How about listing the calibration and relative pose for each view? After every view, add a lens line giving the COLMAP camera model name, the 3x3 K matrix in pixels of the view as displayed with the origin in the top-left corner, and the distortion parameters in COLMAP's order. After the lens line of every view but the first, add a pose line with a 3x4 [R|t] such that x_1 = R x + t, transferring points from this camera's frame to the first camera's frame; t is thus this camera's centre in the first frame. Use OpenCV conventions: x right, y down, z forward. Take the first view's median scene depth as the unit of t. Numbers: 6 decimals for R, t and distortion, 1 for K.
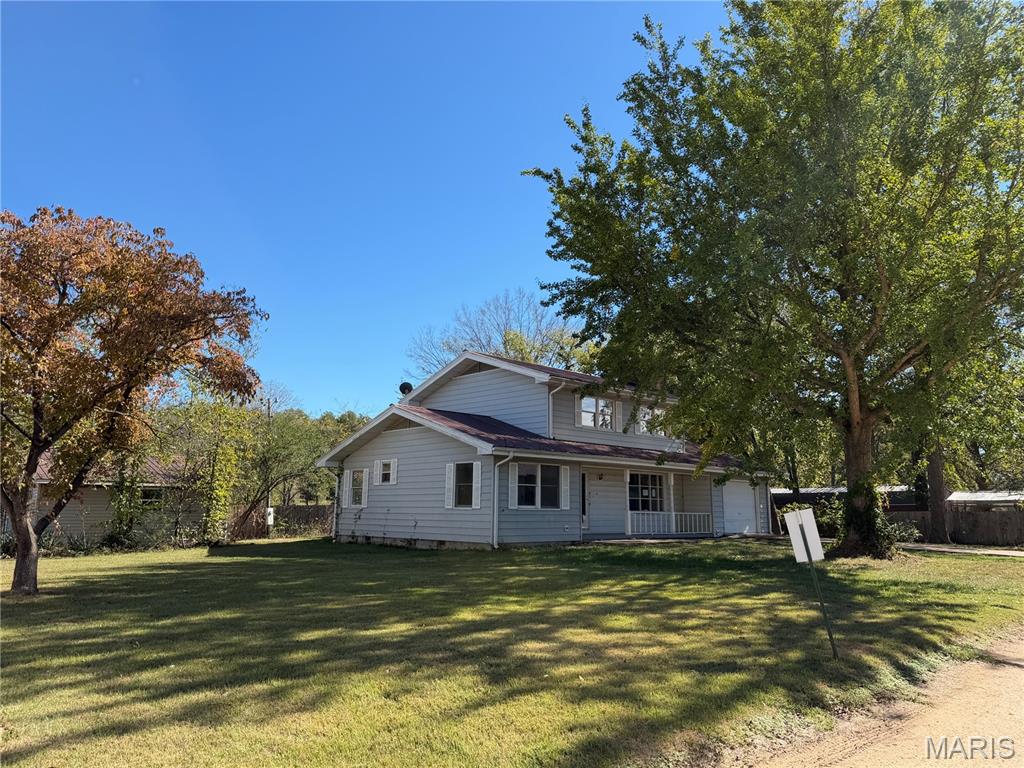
lens RADIAL K [[710.9, 0, 512.0], [0, 710.9, 384.0], [0, 0, 1]] dist [0.001204, -0.000070]
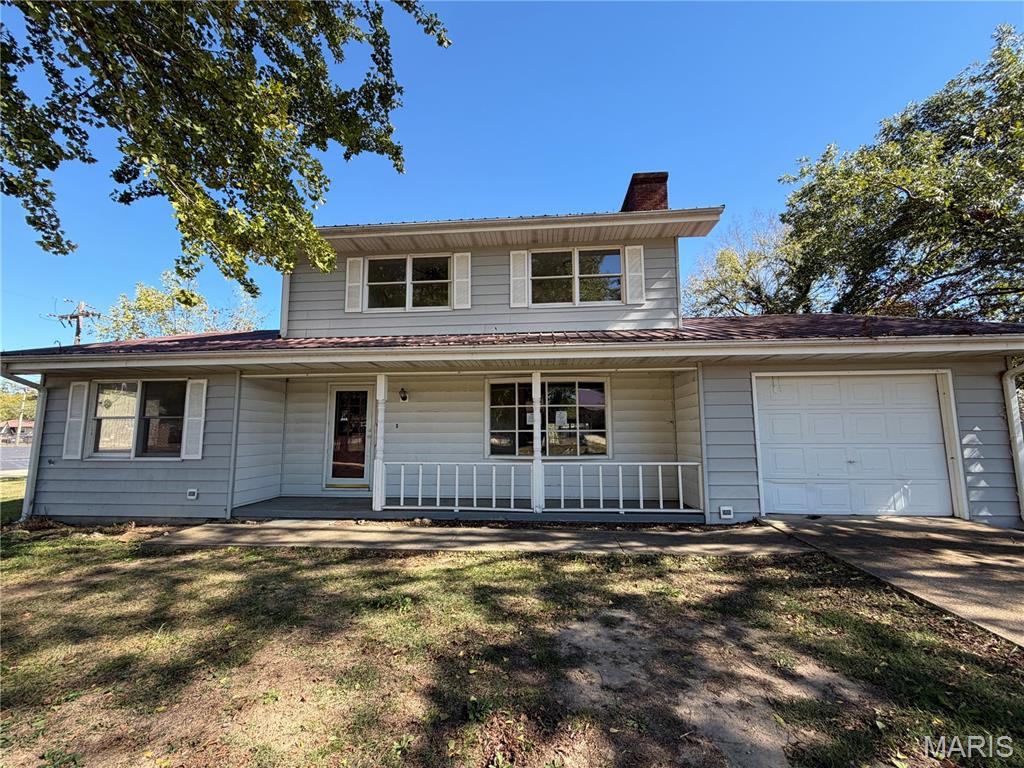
lens RADIAL K [[425.0, 0, 512.0], [0, 425.0, 384.0], [0, 0, 1]] dist [-0.000443, 0.000104]
pose [[0.710423, -0.096041, -0.697191, 0.408972], [0.130950, 0.991384, -0.003133, 0.134667], [0.691485, -0.089071, 0.716879, 0.826138]]
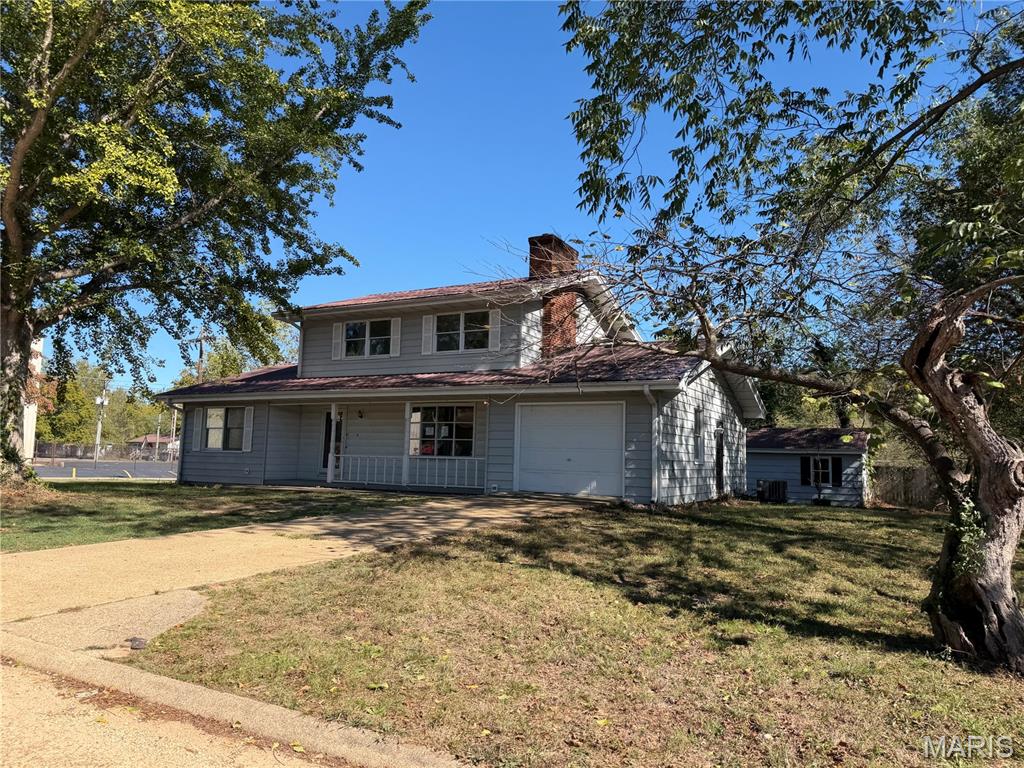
lens RADIAL K [[710.9, 0, 512.0], [0, 710.9, 384.0], [0, 0, 1]] dist [0.001204, -0.000070]
pose [[0.390574, -0.104886, -0.914577, 0.946630], [0.134782, 0.989298, -0.055896, 0.164965], [0.910651, -0.101437, 0.400531, 0.833868]]
